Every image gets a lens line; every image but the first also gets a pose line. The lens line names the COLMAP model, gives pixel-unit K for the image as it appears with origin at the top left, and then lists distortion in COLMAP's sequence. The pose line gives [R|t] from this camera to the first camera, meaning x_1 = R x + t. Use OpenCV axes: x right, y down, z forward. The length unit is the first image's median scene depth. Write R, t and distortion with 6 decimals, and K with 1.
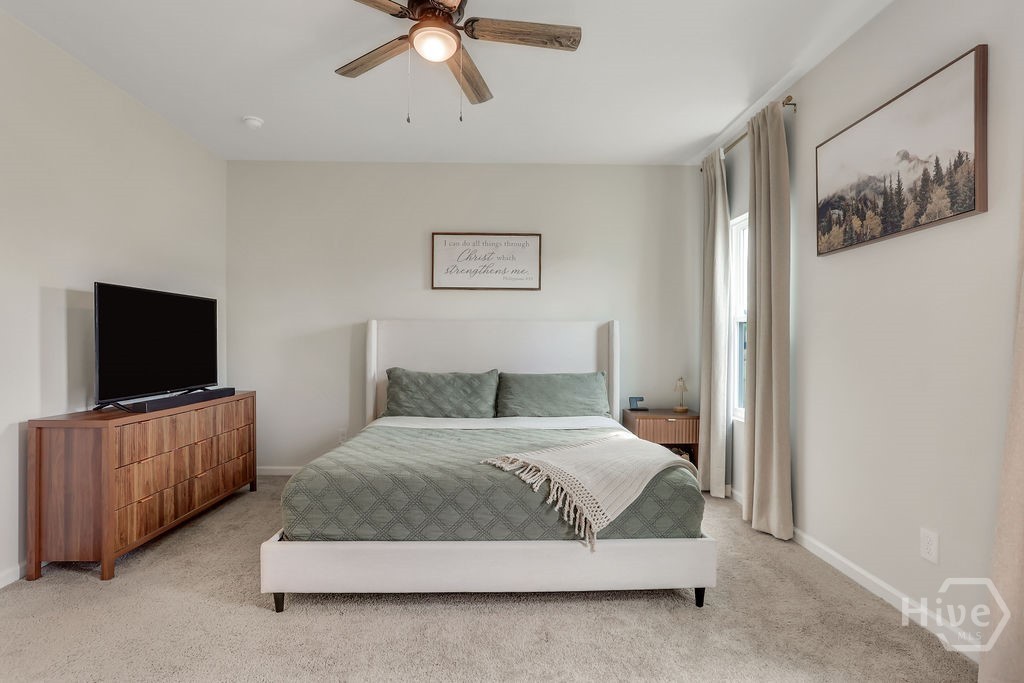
lens RADIAL K [[501.2, 0, 507.4], [0, 501.2, 339.6], [0, 0, 1]] dist [-0.055454, 0.033671]
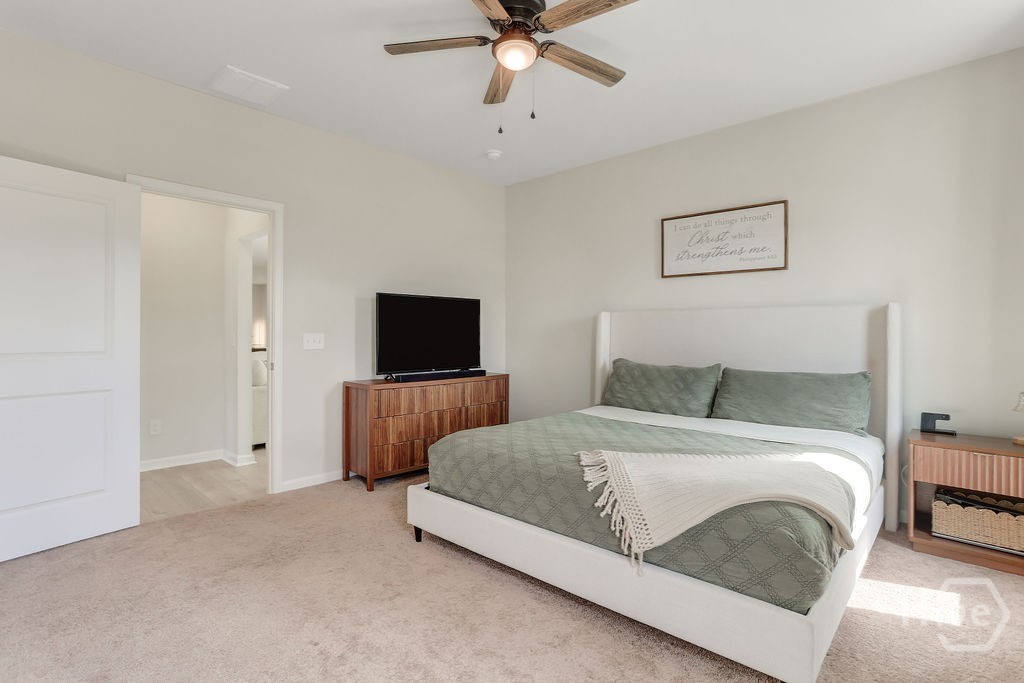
lens RADIAL K [[498.2, 0, 506.8], [0, 498.2, 325.2], [0, 0, 1]] dist [-0.051703, 0.030765]
pose [[0.719338, -0.012635, -0.694546, 0.365357], [0.002447, 0.999874, -0.015655, 0.004695], [0.694656, 0.009561, 0.719278, 0.136942]]
